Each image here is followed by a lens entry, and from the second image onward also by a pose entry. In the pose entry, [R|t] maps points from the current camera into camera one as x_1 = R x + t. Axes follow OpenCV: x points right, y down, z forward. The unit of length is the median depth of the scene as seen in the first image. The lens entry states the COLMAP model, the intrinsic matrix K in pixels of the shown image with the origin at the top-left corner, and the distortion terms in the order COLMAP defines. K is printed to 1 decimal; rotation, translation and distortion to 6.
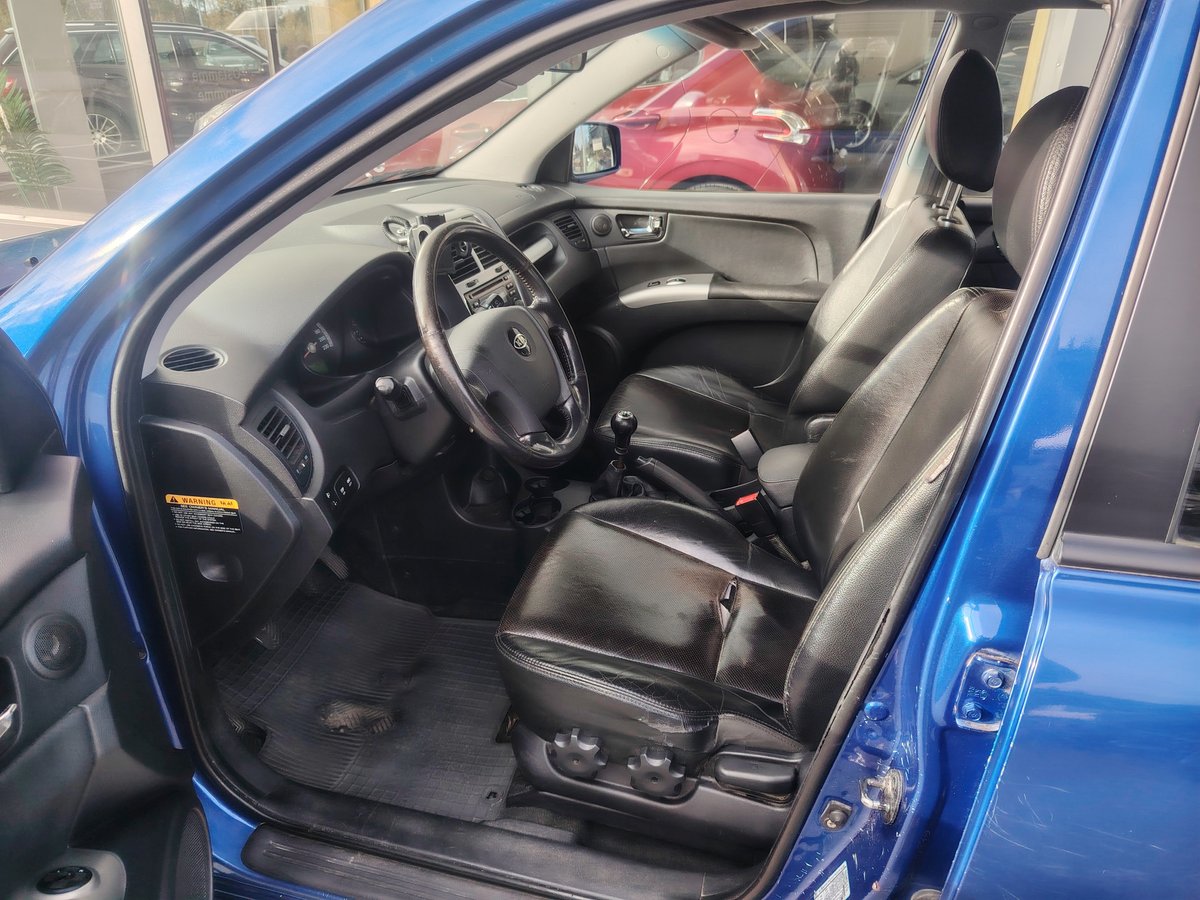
lens RADIAL K [[835.0, 0, 598.0], [0, 835.0, 454.3], [0, 0, 1]] dist [0.013169, -0.014583]
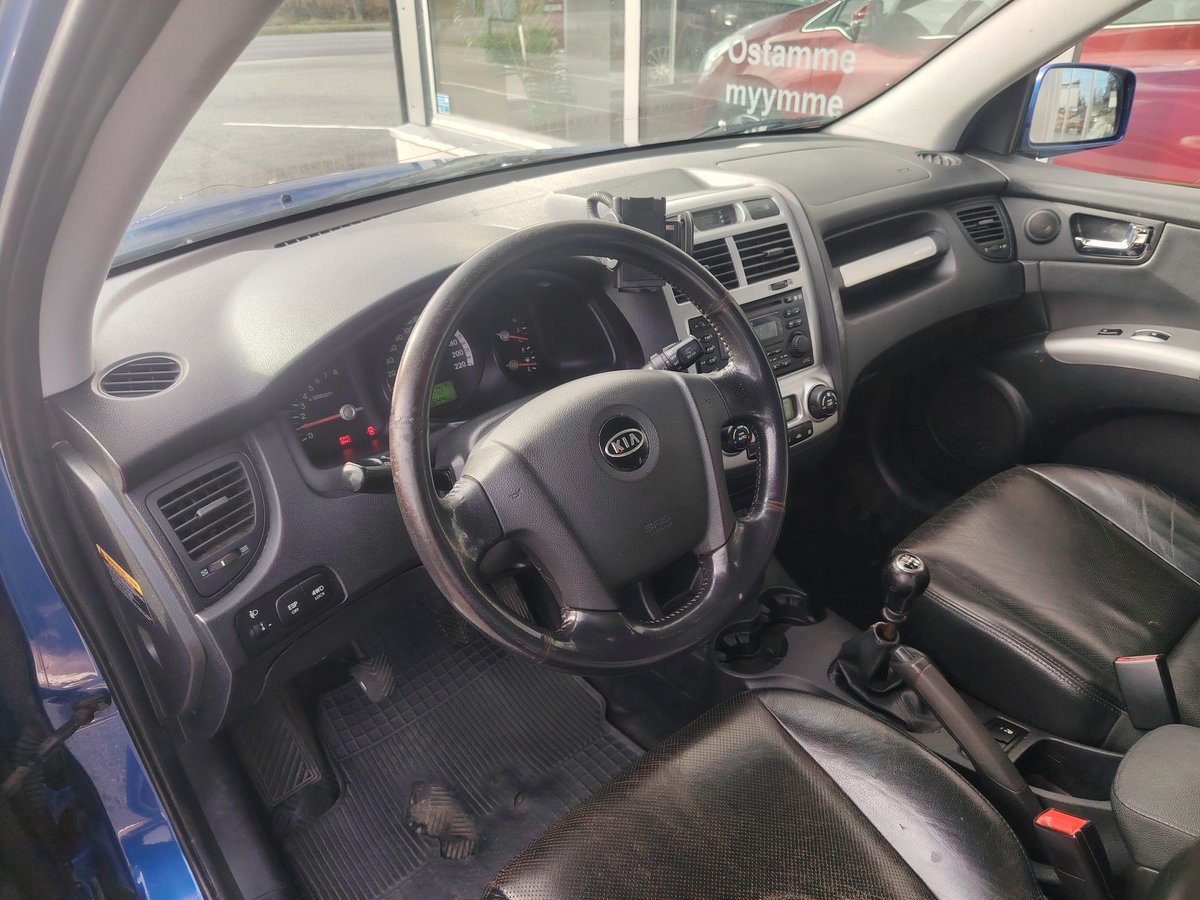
lens RADIAL K [[835.0, 0, 598.3], [0, 835.0, 442.8], [0, 0, 1]] dist [0.013169, -0.014583]
pose [[0.814143, 0.264308, -0.517022, 0.103358], [-0.236877, 0.964117, 0.119863, -0.113050], [0.530151, 0.024885, 0.847538, 0.287216]]
